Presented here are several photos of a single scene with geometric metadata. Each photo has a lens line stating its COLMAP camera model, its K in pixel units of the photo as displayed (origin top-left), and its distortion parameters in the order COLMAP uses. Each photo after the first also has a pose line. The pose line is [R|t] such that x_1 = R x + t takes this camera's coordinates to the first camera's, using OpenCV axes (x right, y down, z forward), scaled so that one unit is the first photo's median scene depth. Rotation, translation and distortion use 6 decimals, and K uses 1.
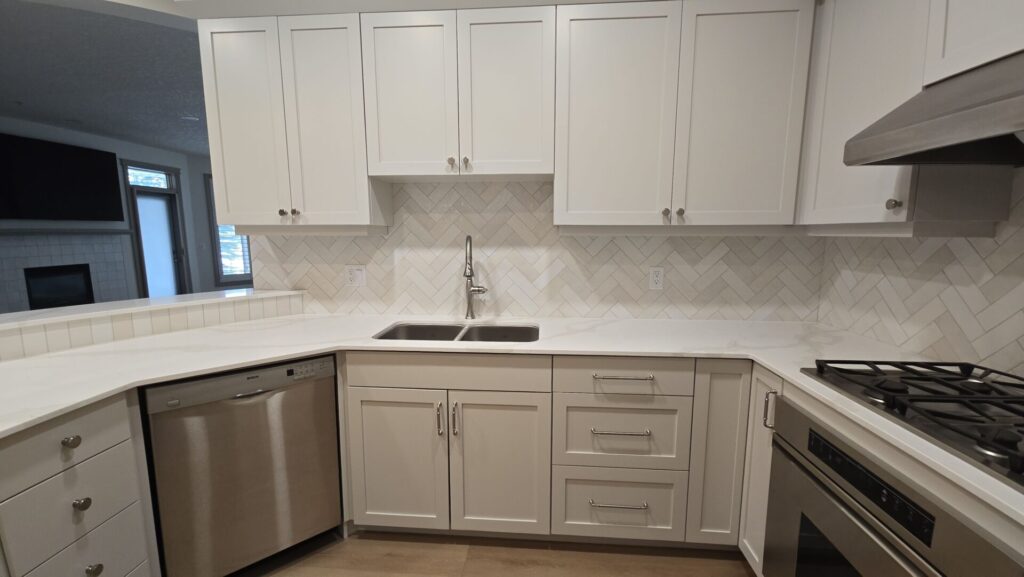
lens RADIAL K [[413.1, 0, 512.9], [0, 413.1, 289.7], [0, 0, 1]] dist [-0.000248, -0.000230]
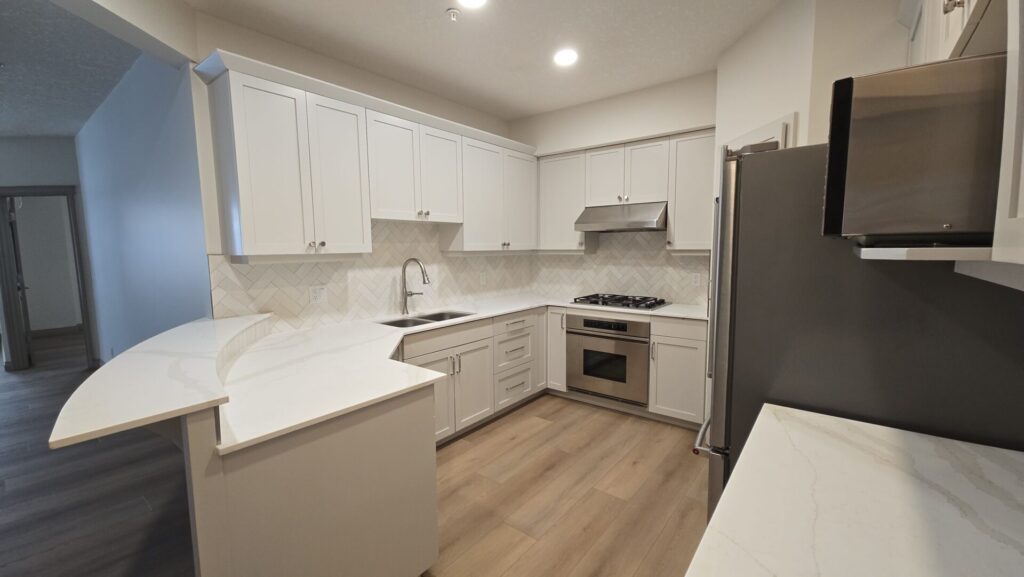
lens RADIAL K [[413.1, 0, 512.9], [0, 413.1, 289.7], [0, 0, 1]] dist [-0.000248, -0.000230]
pose [[0.558970, -0.091780, 0.824093, -1.297903], [0.121293, 0.992215, 0.028233, -0.014069], [-0.820269, 0.084175, 0.565750, -0.185105]]
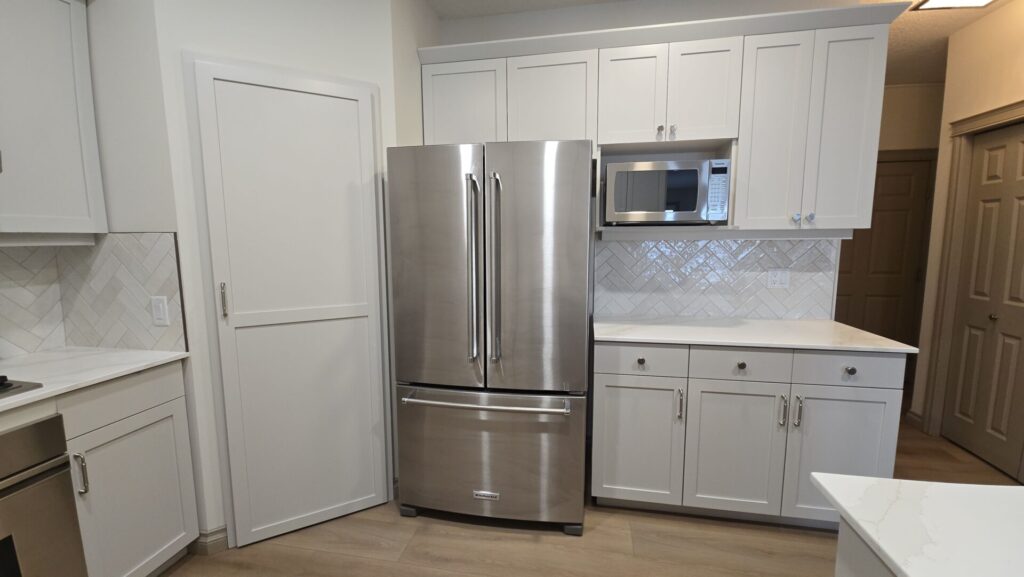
lens RADIAL K [[413.1, 0, 512.9], [0, 413.1, 289.7], [0, 0, 1]] dist [-0.000248, -0.000230]
pose [[-0.993455, -0.008502, 0.113904, -0.376898], [0.020171, 0.968495, 0.248213, -0.115163], [-0.112426, 0.248886, -0.961986, 0.873719]]
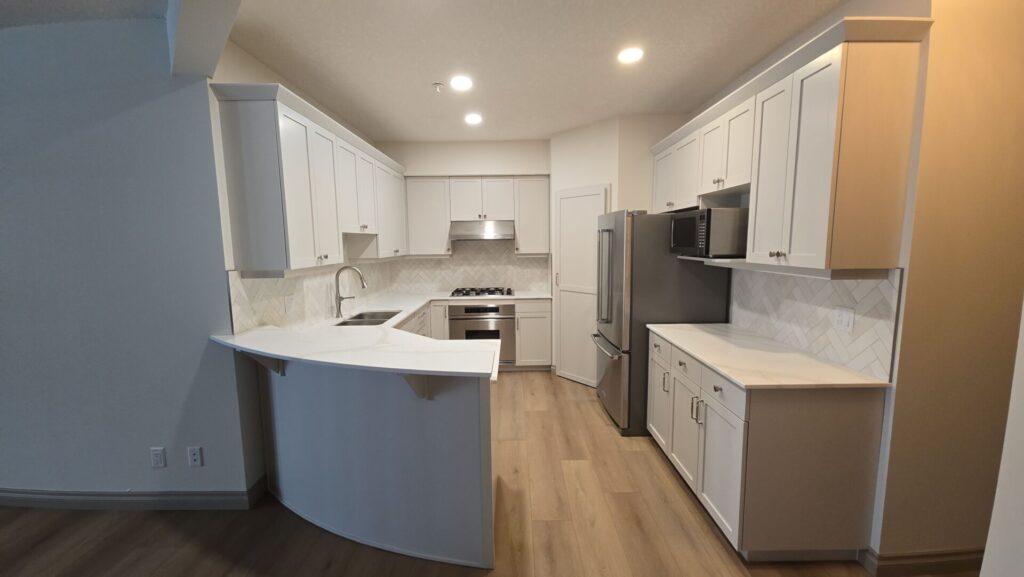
lens RADIAL K [[413.1, 0, 512.9], [0, 413.1, 289.7], [0, 0, 1]] dist [-0.000248, -0.000230]
pose [[-0.076861, -0.115773, 0.990297, -2.056061], [0.146436, 0.981154, 0.126070, -0.166206], [-0.986230, 0.154705, -0.058459, 0.487050]]
